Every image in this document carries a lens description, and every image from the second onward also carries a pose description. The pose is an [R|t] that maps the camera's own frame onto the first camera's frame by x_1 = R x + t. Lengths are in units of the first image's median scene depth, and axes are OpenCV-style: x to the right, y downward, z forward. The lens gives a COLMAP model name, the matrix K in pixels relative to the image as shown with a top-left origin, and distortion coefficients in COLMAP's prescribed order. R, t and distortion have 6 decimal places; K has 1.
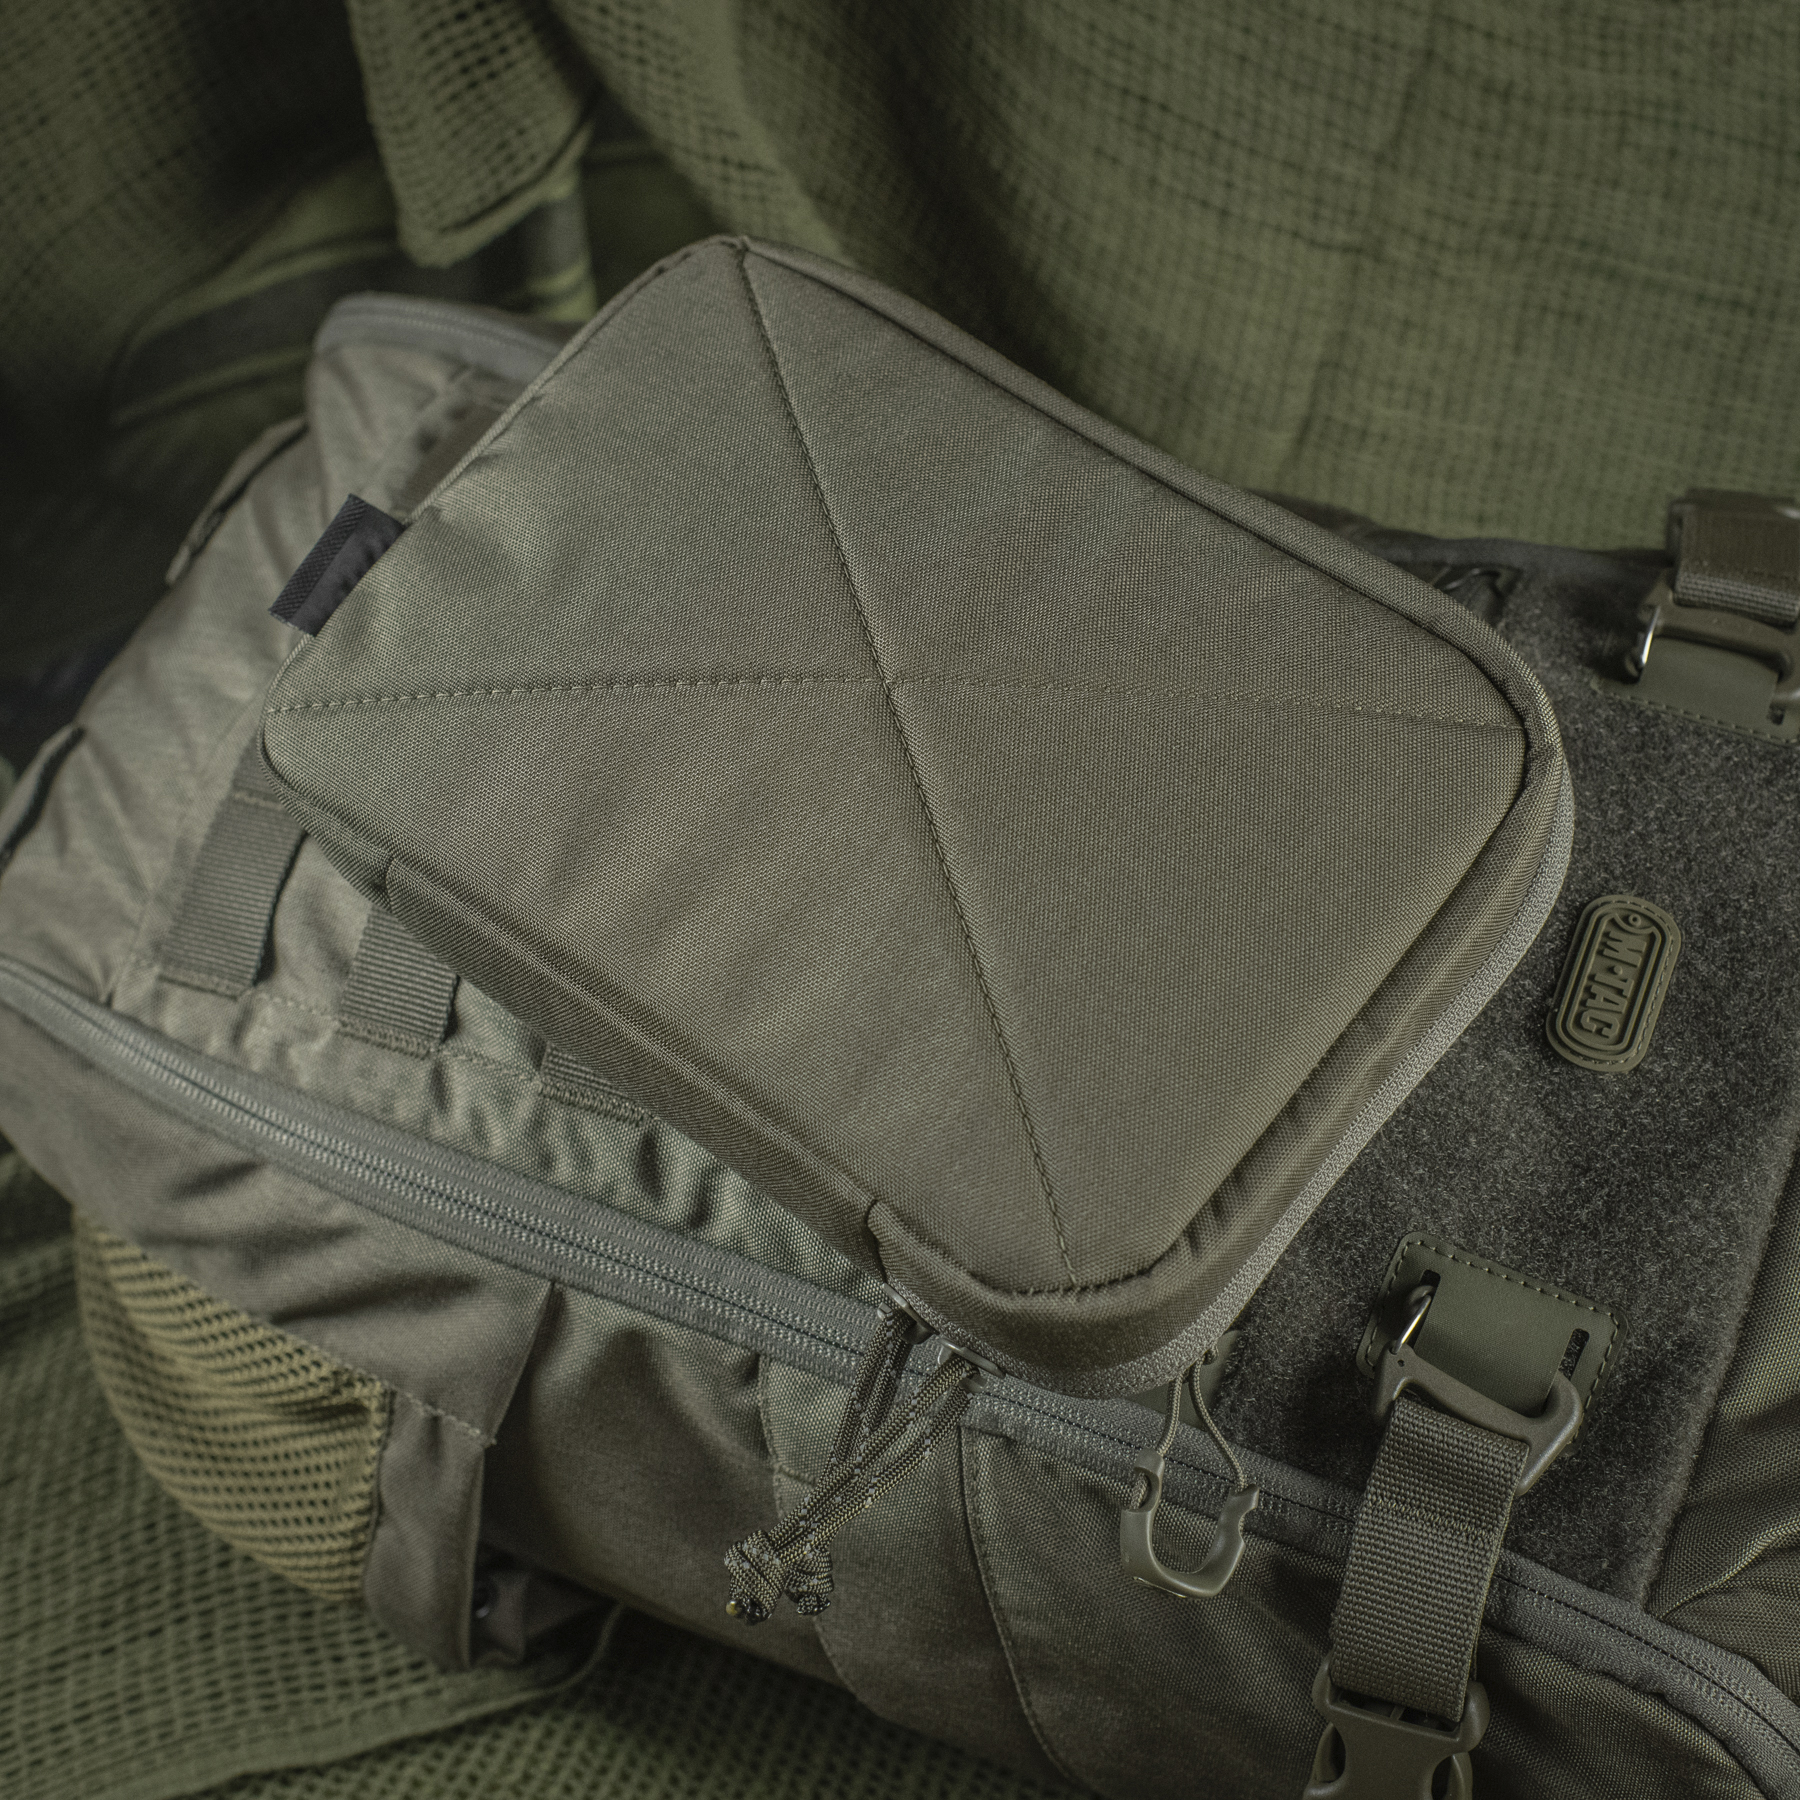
lens RADIAL K [[2534.1, 0, 939.2], [0, 2534.1, 893.0], [0, 0, 1]] dist [-0.116737, 0.068285]
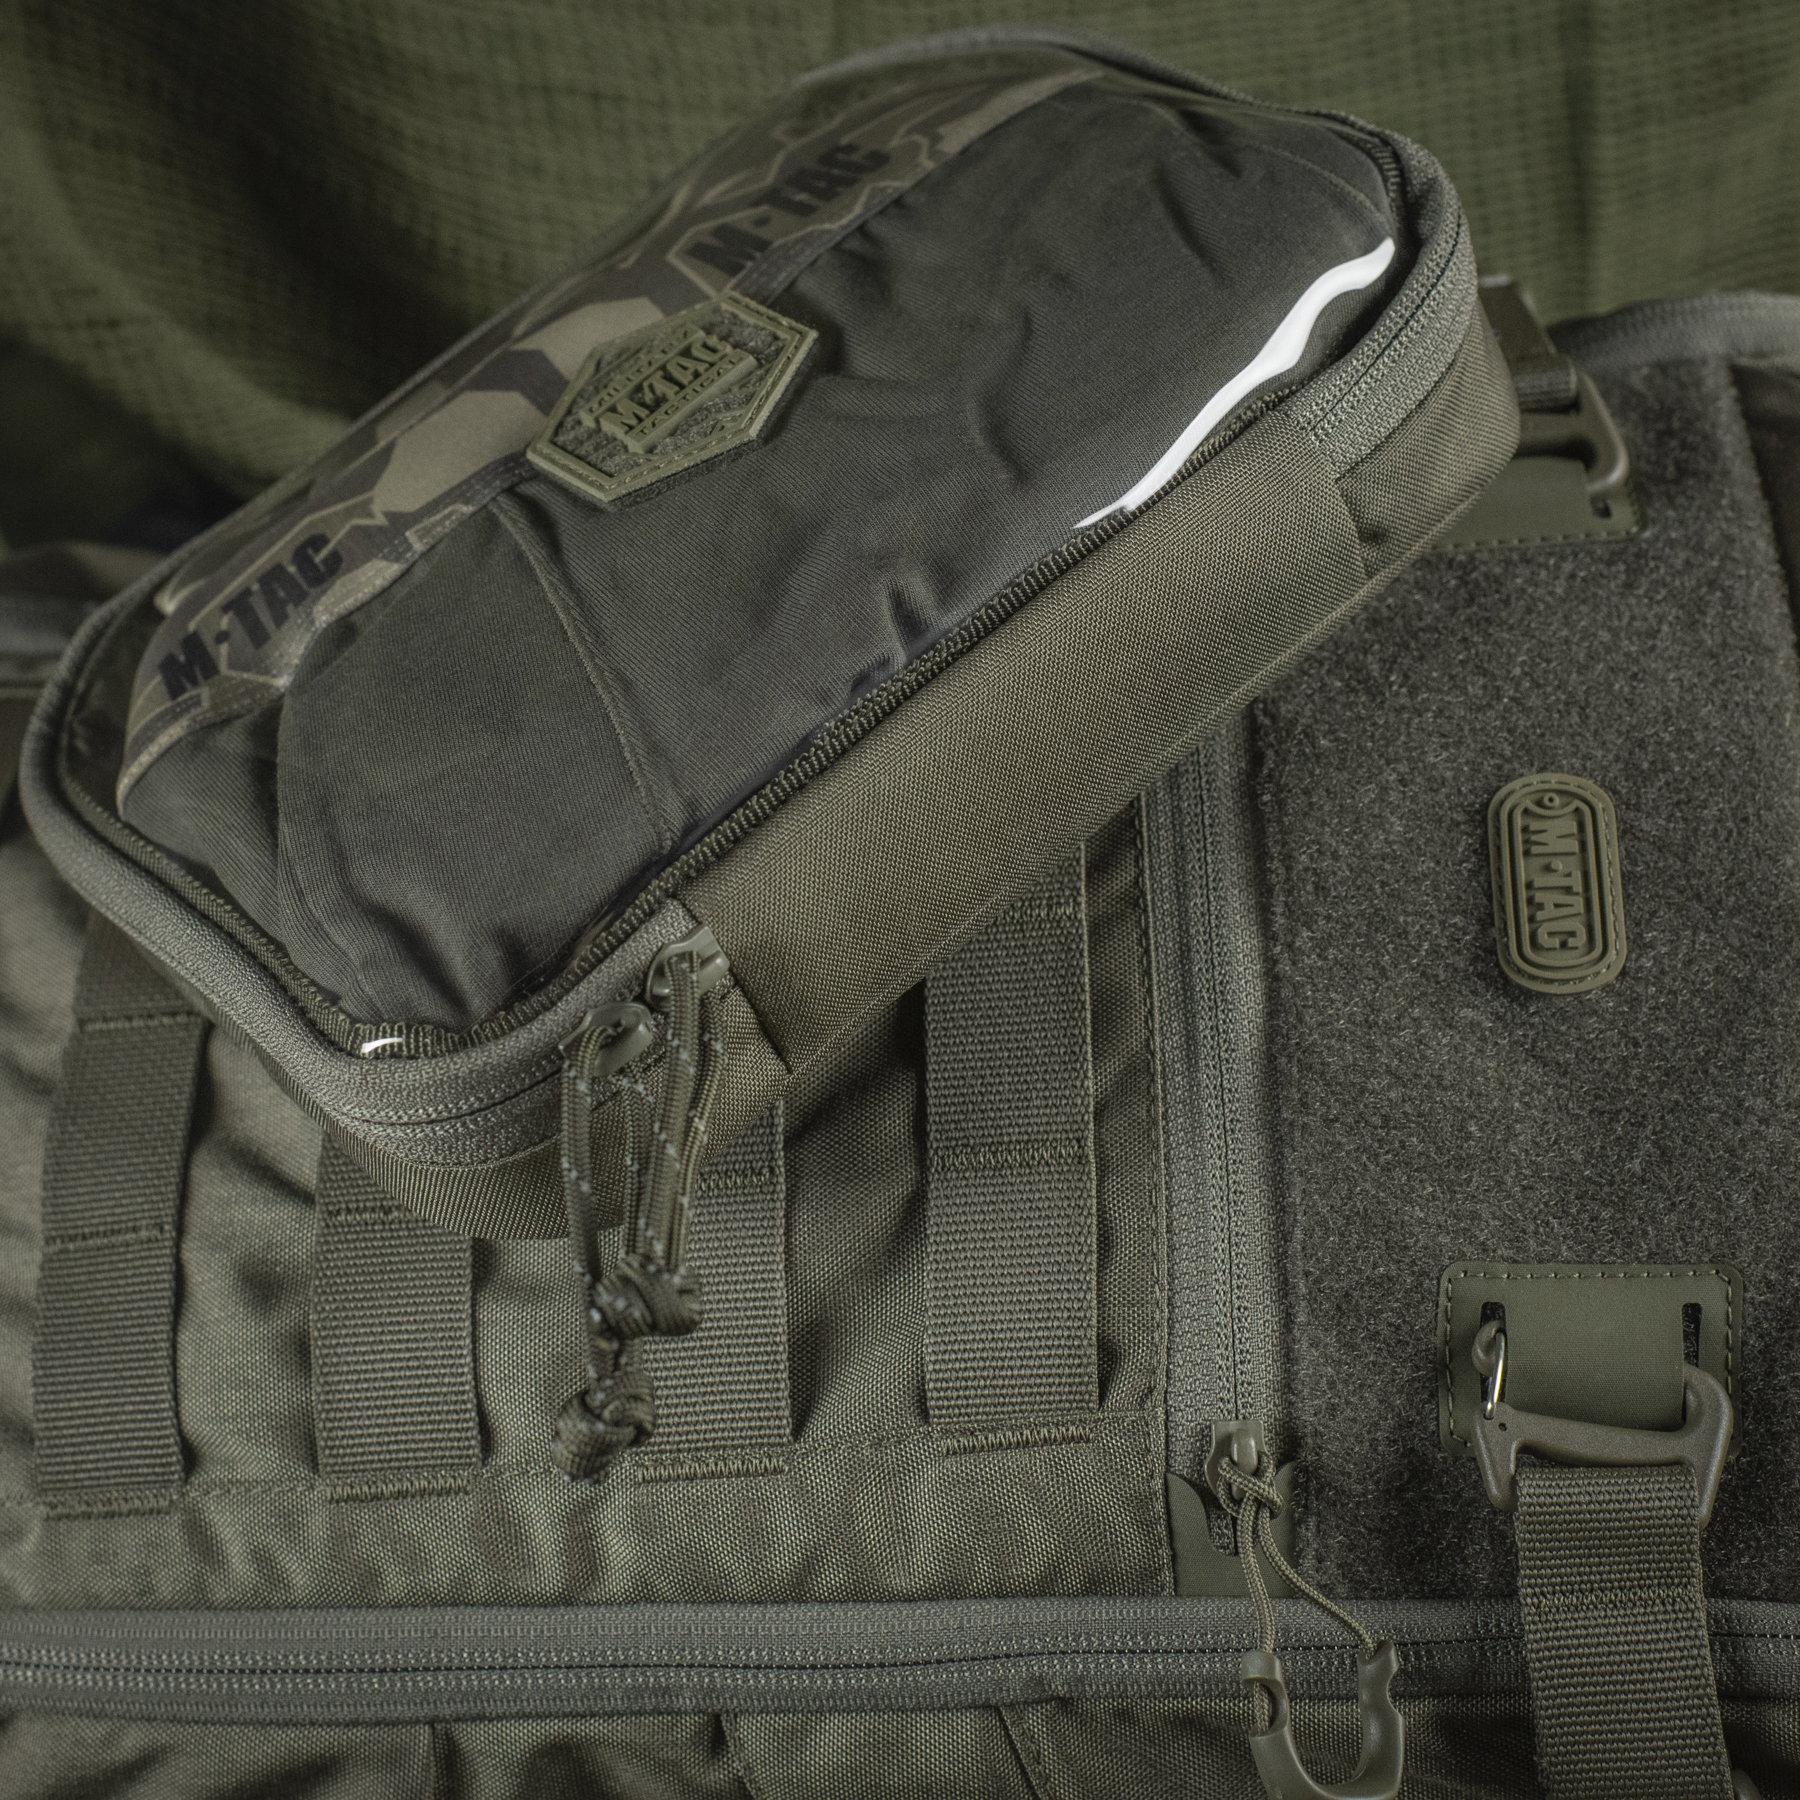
lens RADIAL K [[2884.0, 0, 900.0], [0, 2884.0, 834.0], [0, 0, 1]] dist [-0.093947, -0.010536]
pose [[0.930376, -0.343201, 0.128893, -0.041049], [0.349580, 0.936428, -0.029929, -0.024836], [-0.110428, 0.072904, 0.991207, 0.108010]]
